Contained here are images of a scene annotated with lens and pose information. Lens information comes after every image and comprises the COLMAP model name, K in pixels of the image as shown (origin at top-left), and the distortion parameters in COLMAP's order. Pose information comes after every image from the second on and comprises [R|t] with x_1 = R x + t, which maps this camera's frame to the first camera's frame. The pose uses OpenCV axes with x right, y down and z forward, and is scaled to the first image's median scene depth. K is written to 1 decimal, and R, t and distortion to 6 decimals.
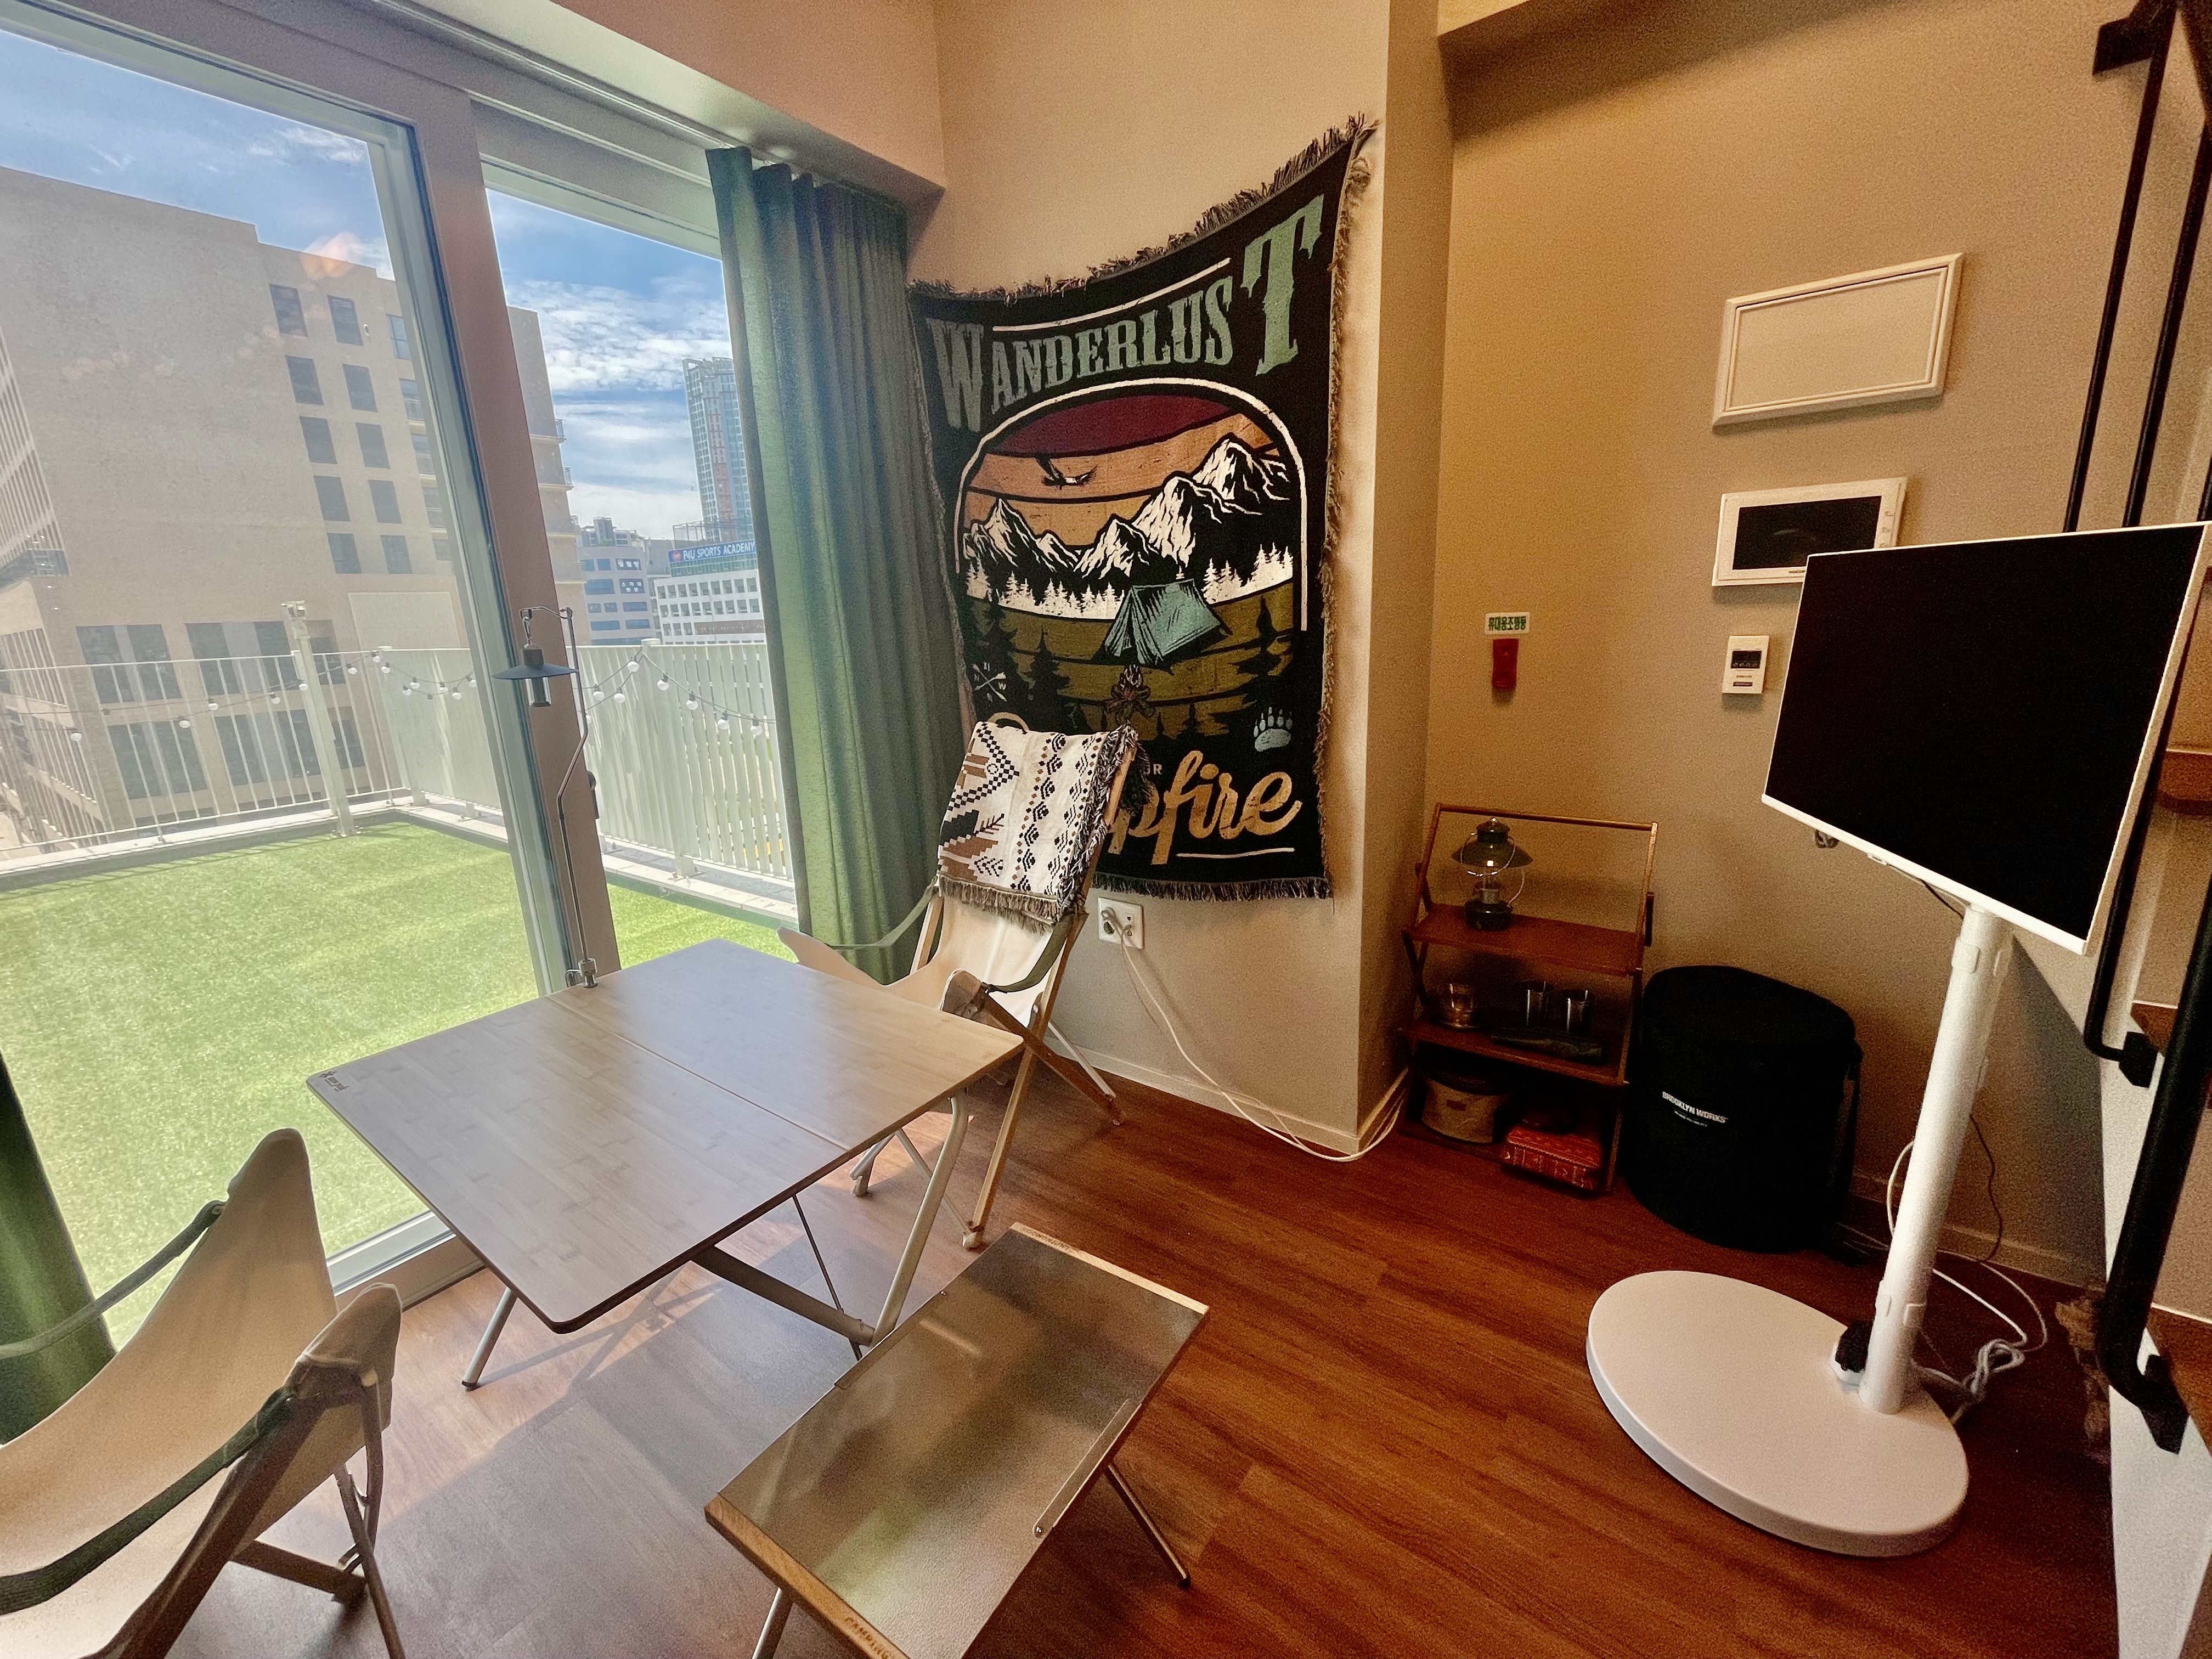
lens RADIAL K [[890.0, 0, 1106.0], [0, 890.0, 829.5], [0, 0, 1]] dist [0.000553, 0.000022]
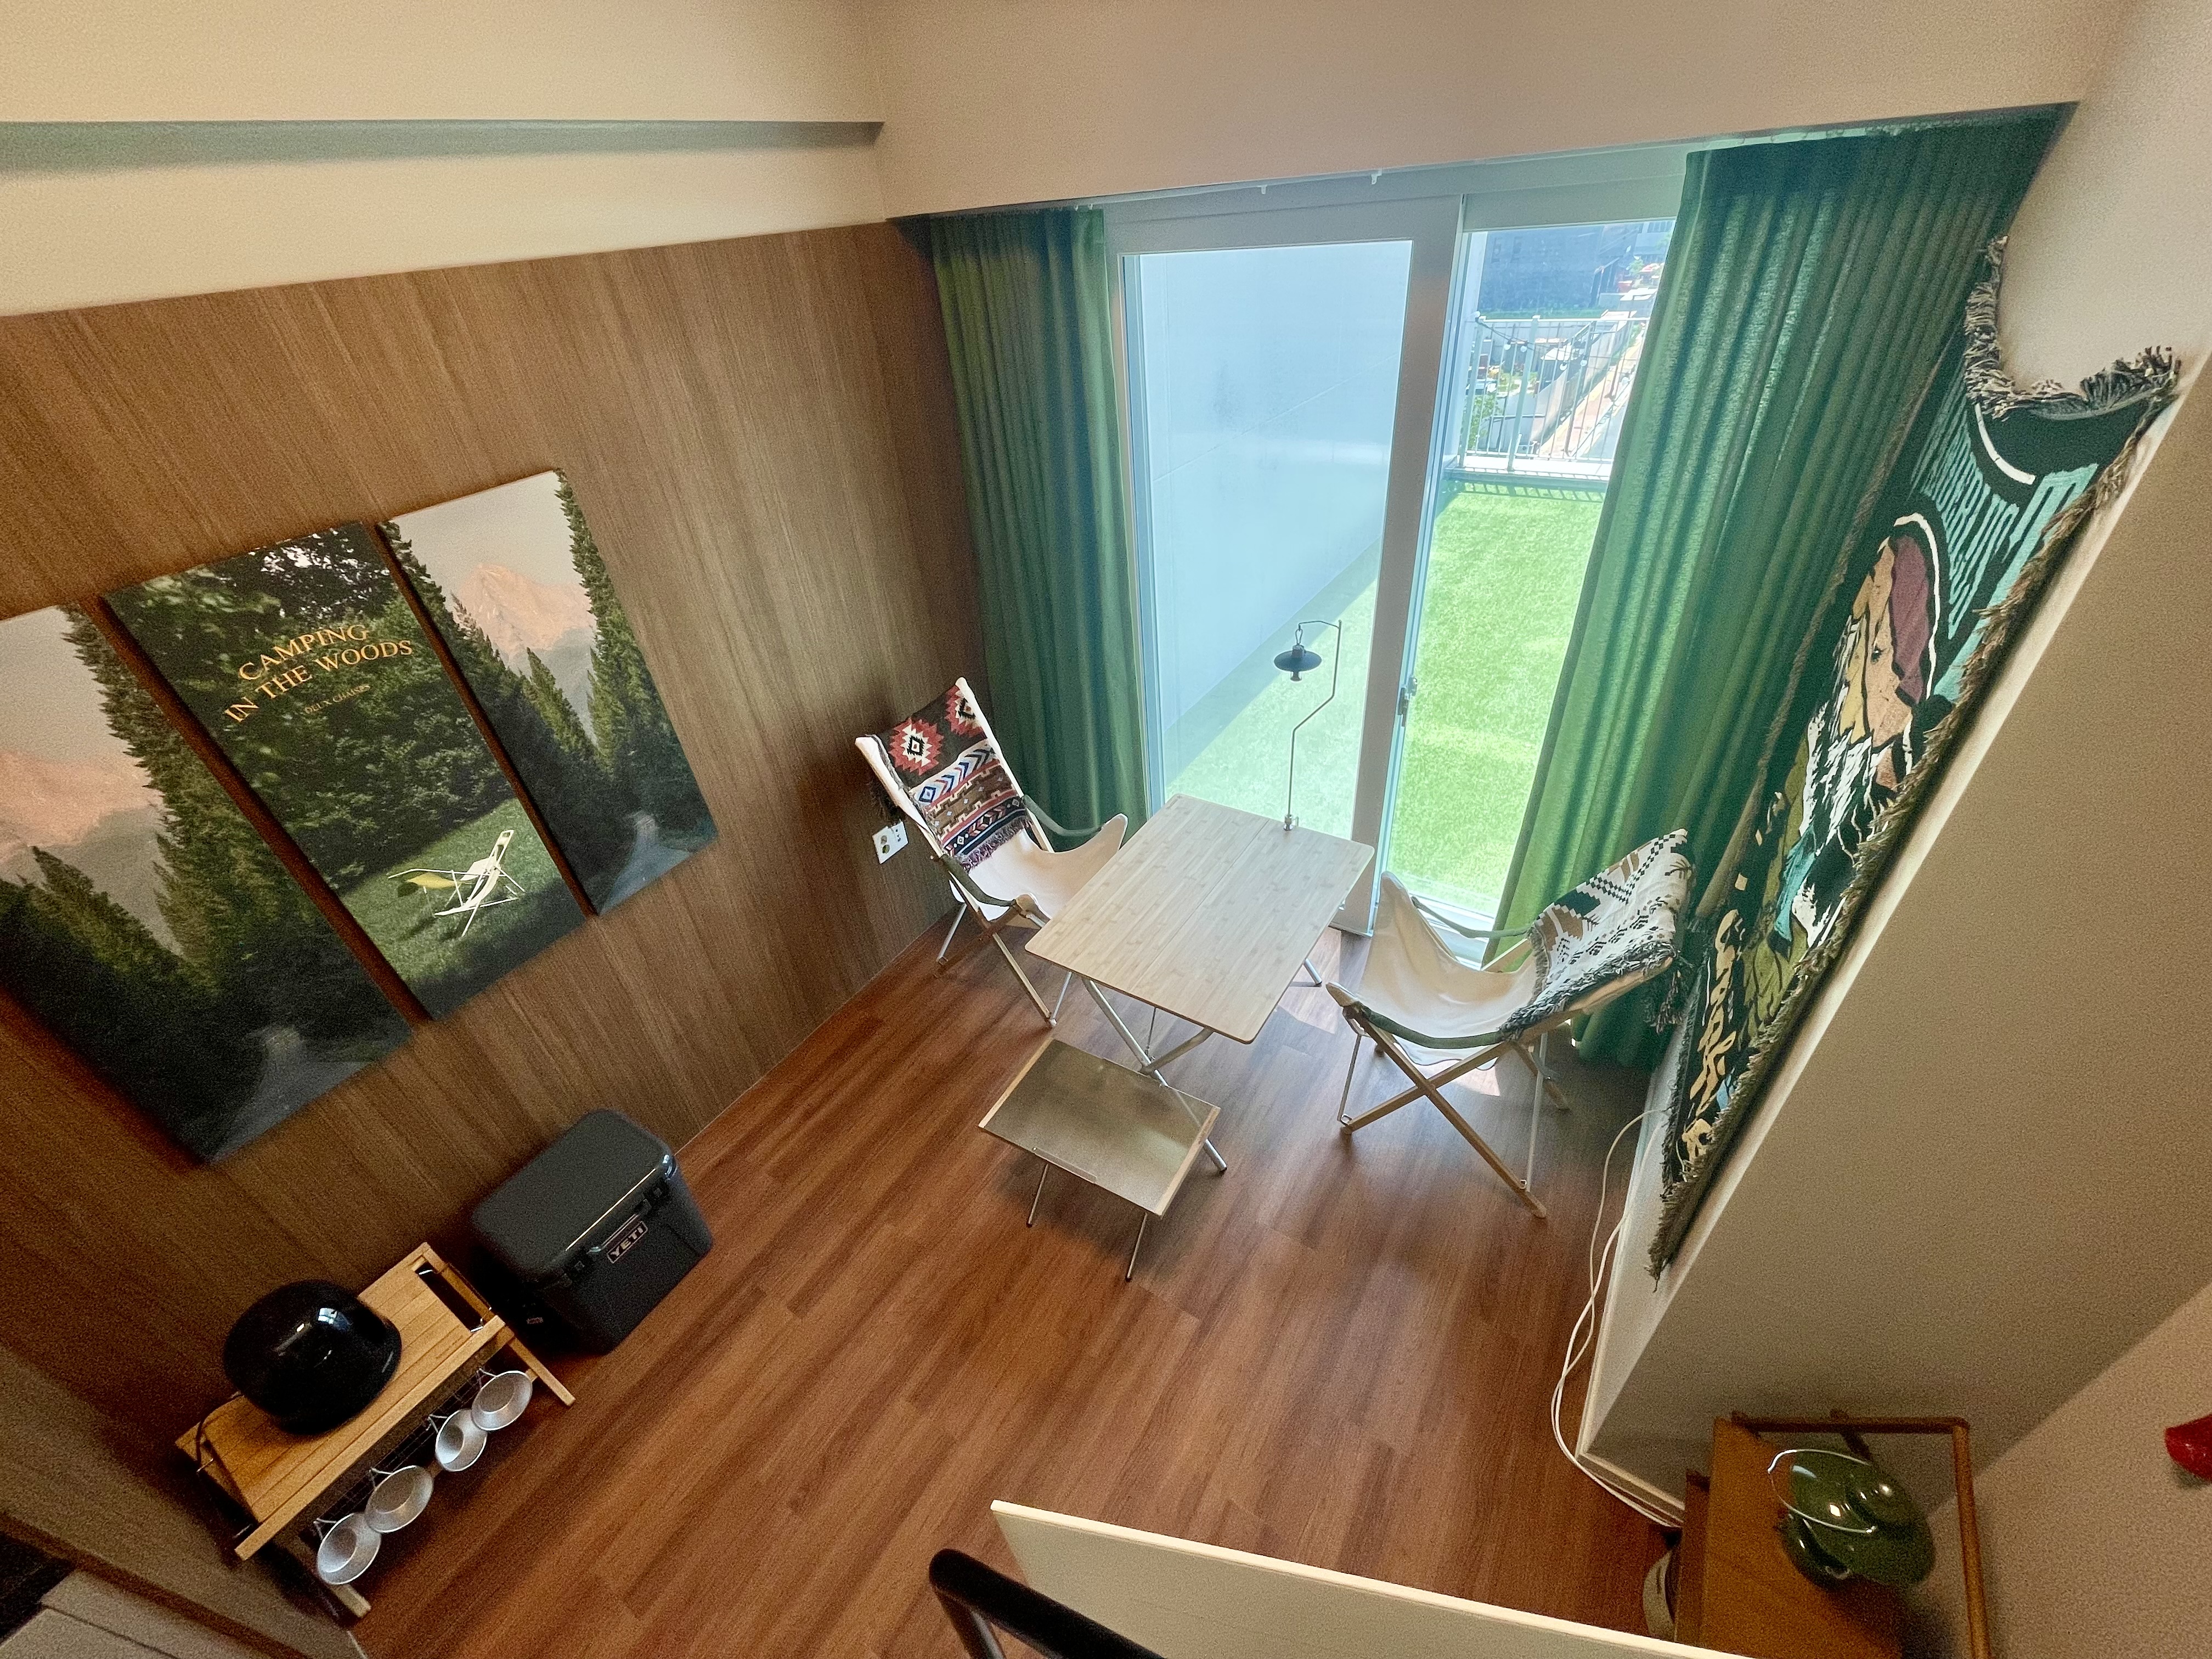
lens RADIAL K [[890.0, 0, 1106.0], [0, 890.0, 829.5], [0, 0, 1]] dist [0.000553, 0.000022]
pose [[0.062087, 0.606702, -0.792501, 0.561509], [-0.160874, 0.789734, 0.591980, -0.588286], [0.985020, 0.090738, 0.146635, 0.313611]]
